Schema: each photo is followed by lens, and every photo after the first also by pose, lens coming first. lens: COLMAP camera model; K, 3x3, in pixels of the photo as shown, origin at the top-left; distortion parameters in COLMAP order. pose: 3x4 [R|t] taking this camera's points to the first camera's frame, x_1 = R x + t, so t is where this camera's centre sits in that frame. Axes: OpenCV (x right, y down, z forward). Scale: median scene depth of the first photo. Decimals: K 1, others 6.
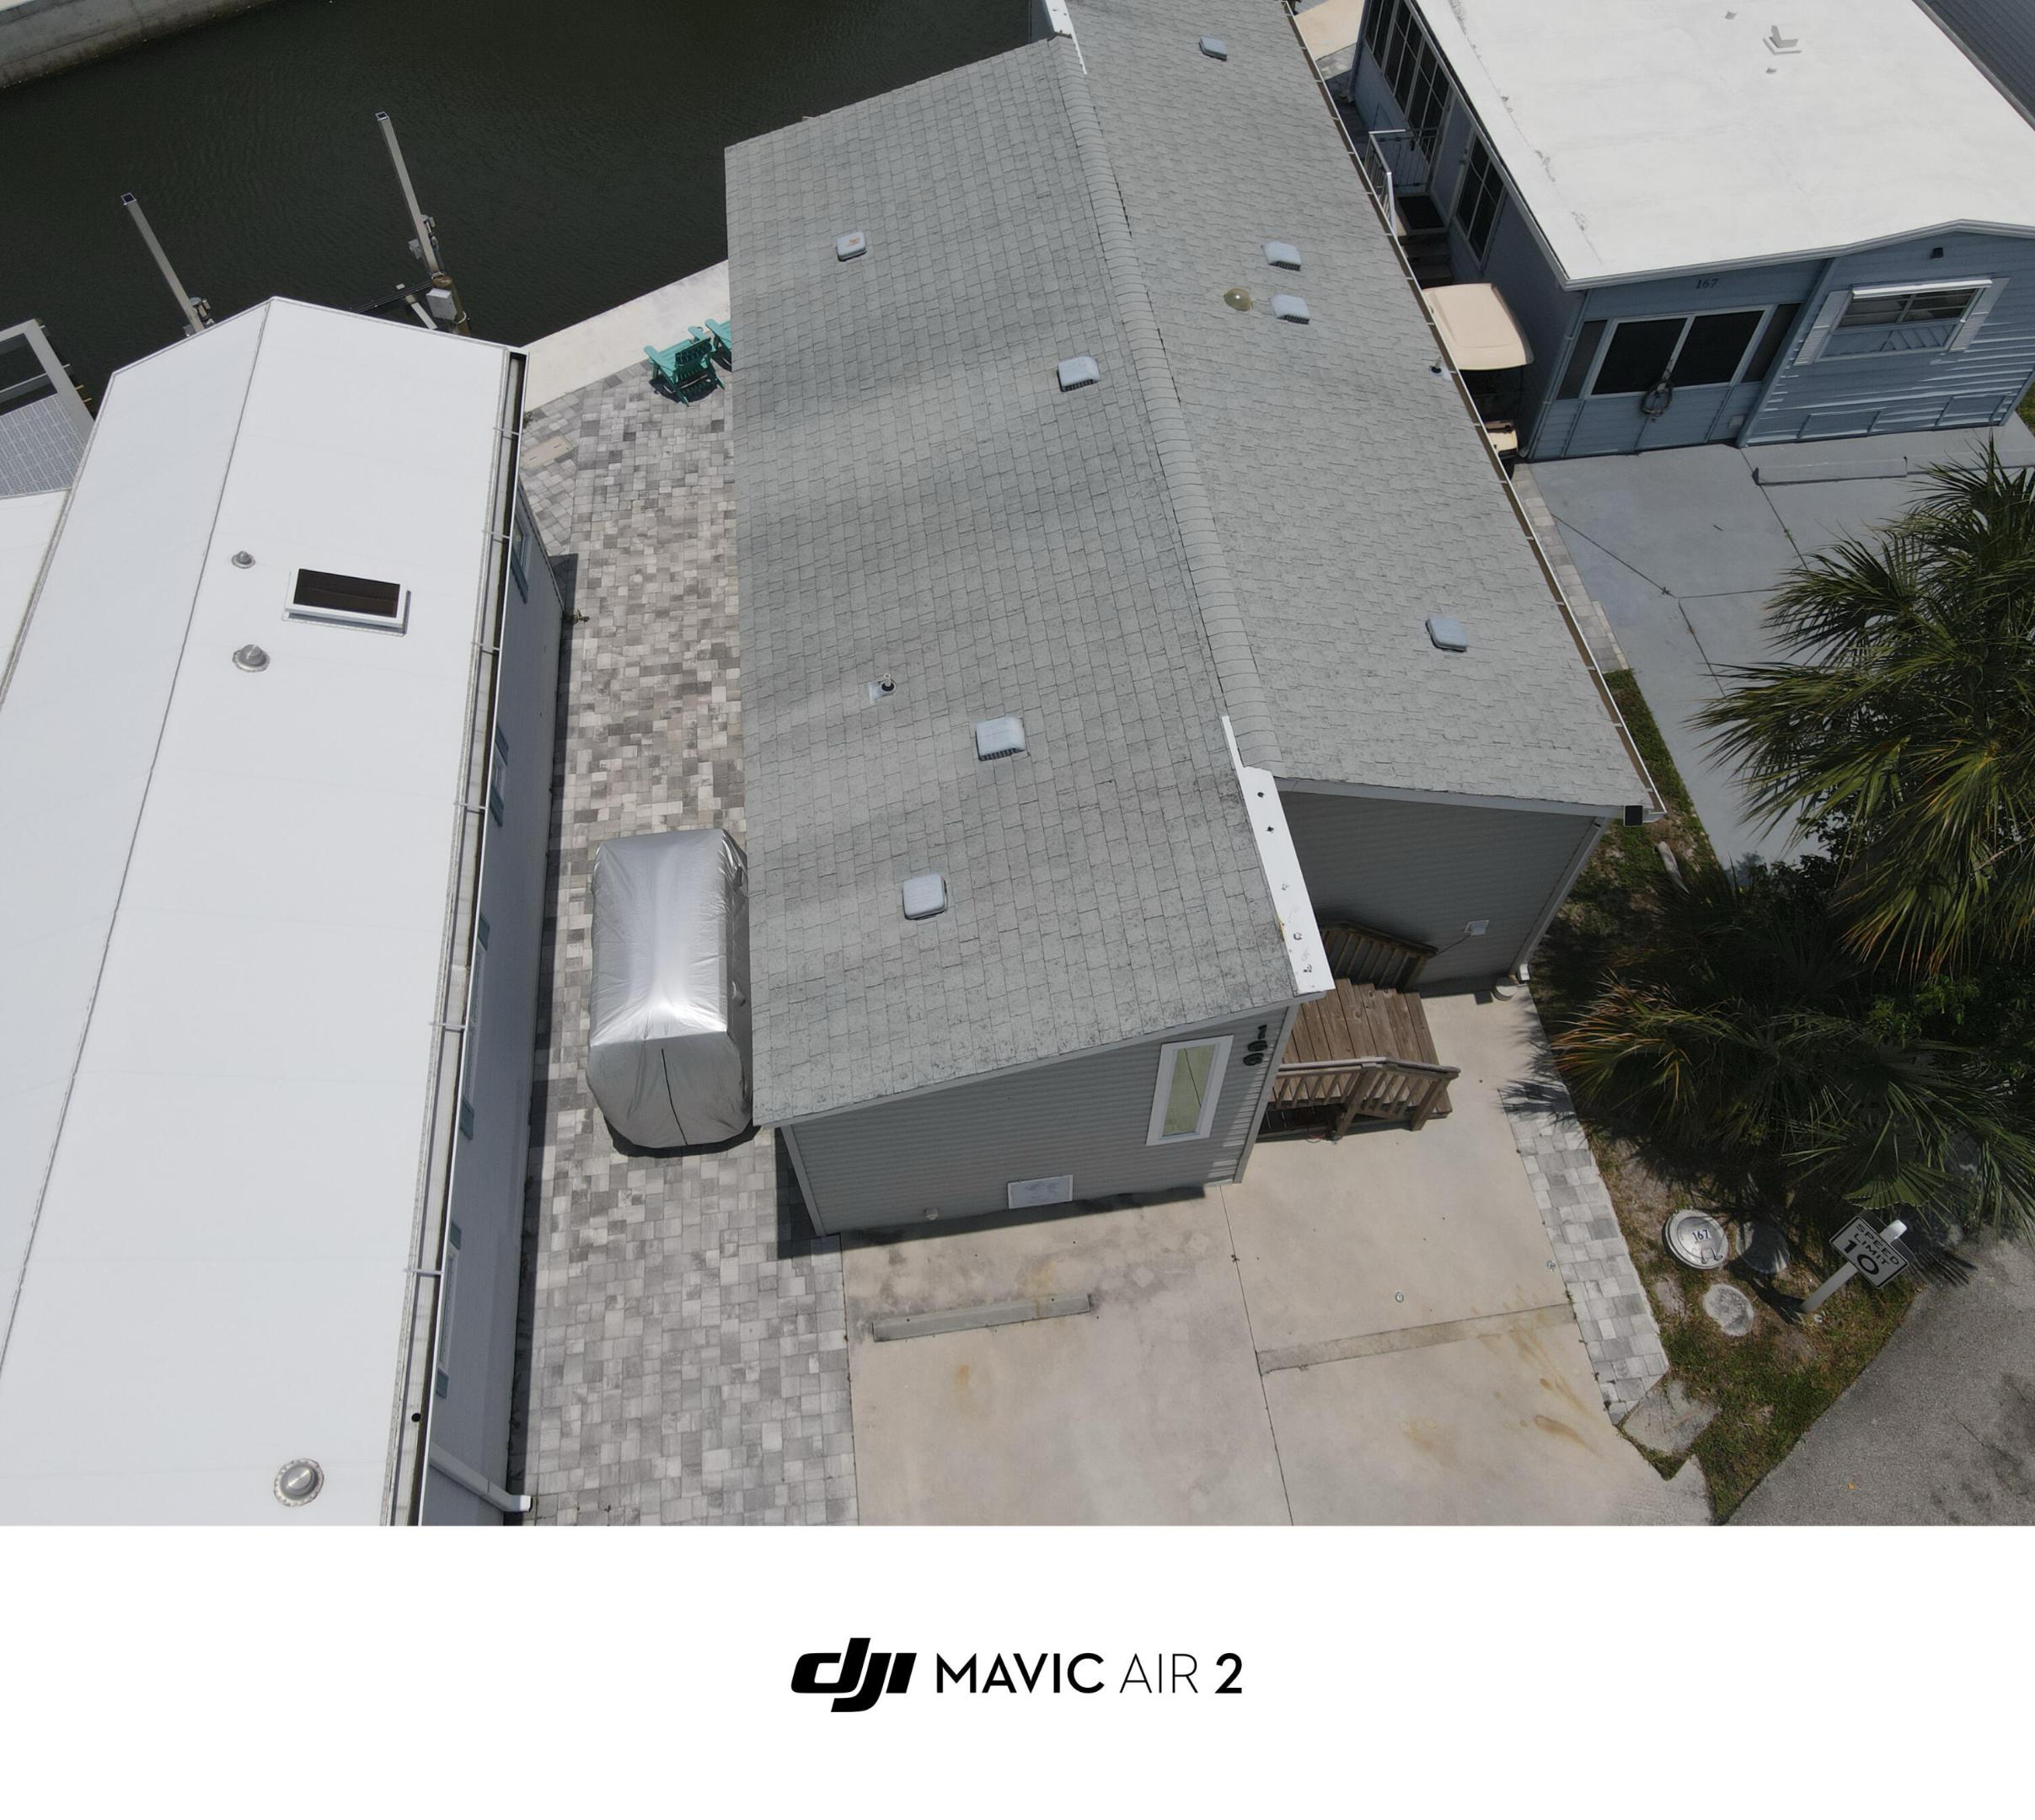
lens RADIAL K [[1533.1, 0, 997.7], [0, 1533.1, 826.3], [0, 0, 1]] dist [0.027892, -0.007543]
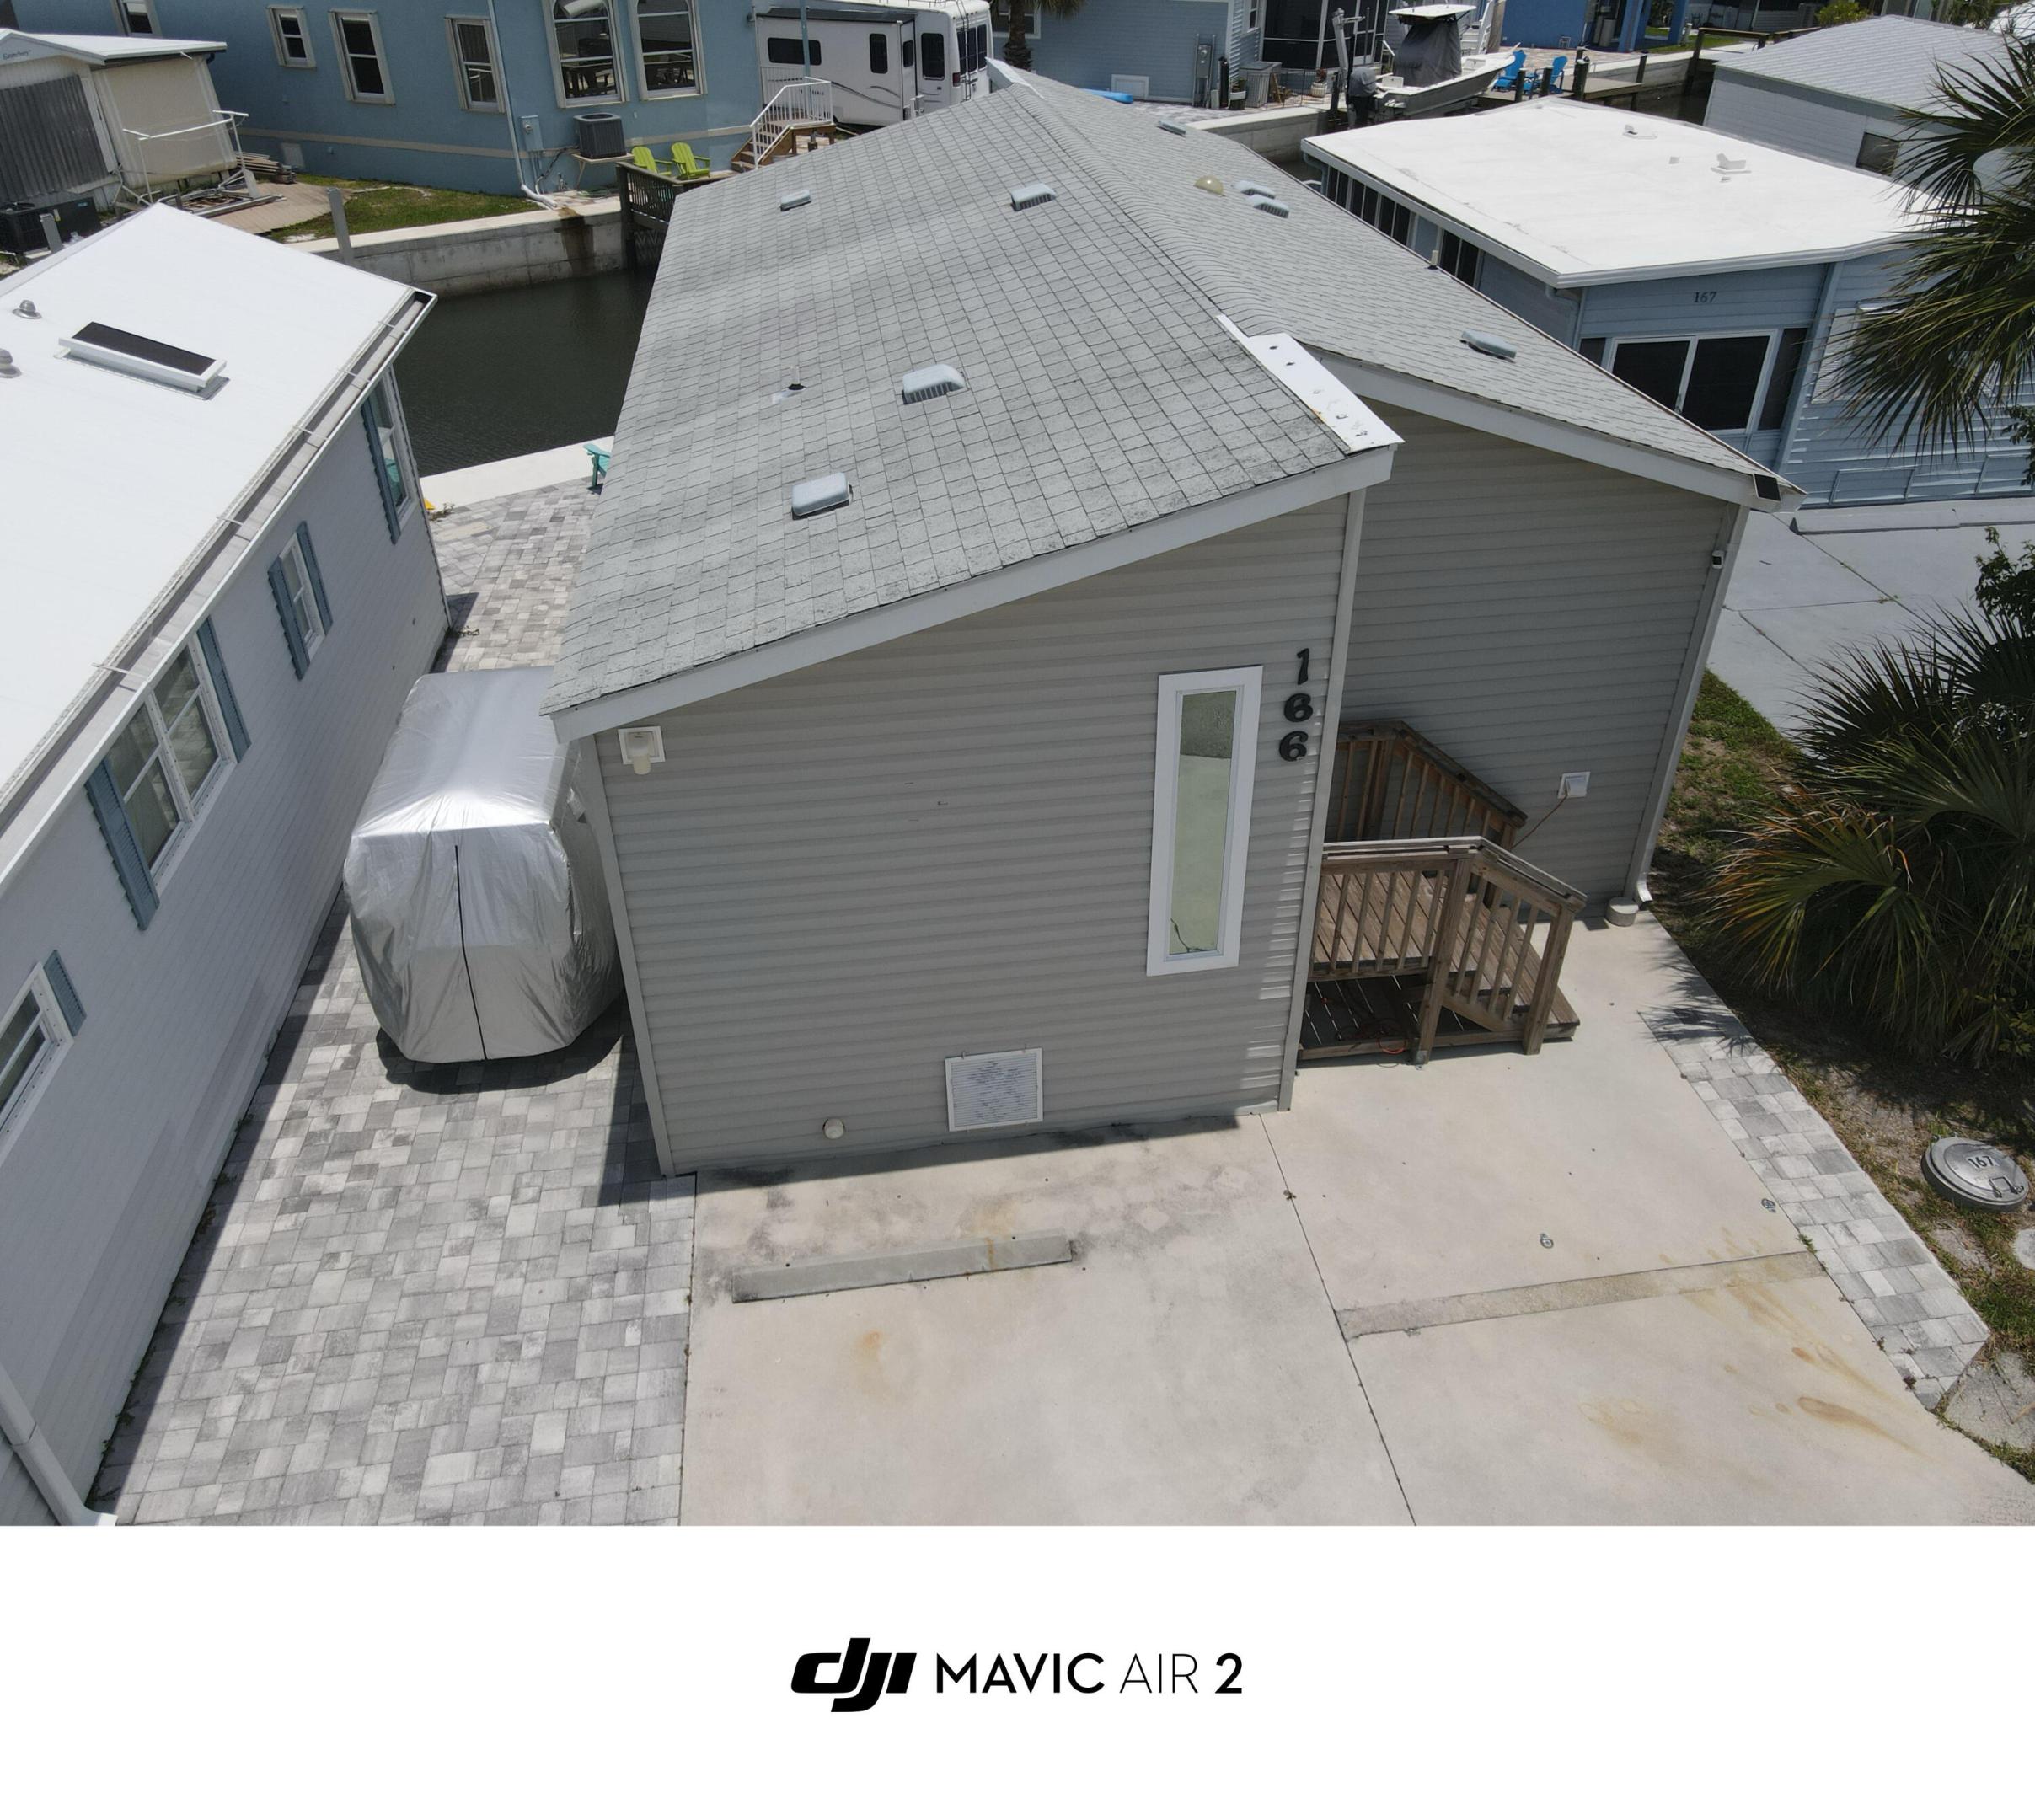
lens RADIAL K [[1533.1, 0, 1004.9], [0, 1533.1, 810.7], [0, 0, 1]] dist [0.027892, -0.007543]
pose [[0.999957, -0.003650, 0.008513, 0.026731], [0.006733, 0.917575, -0.397507, 0.392382], [-0.006361, 0.397547, 0.917560, 0.327854]]
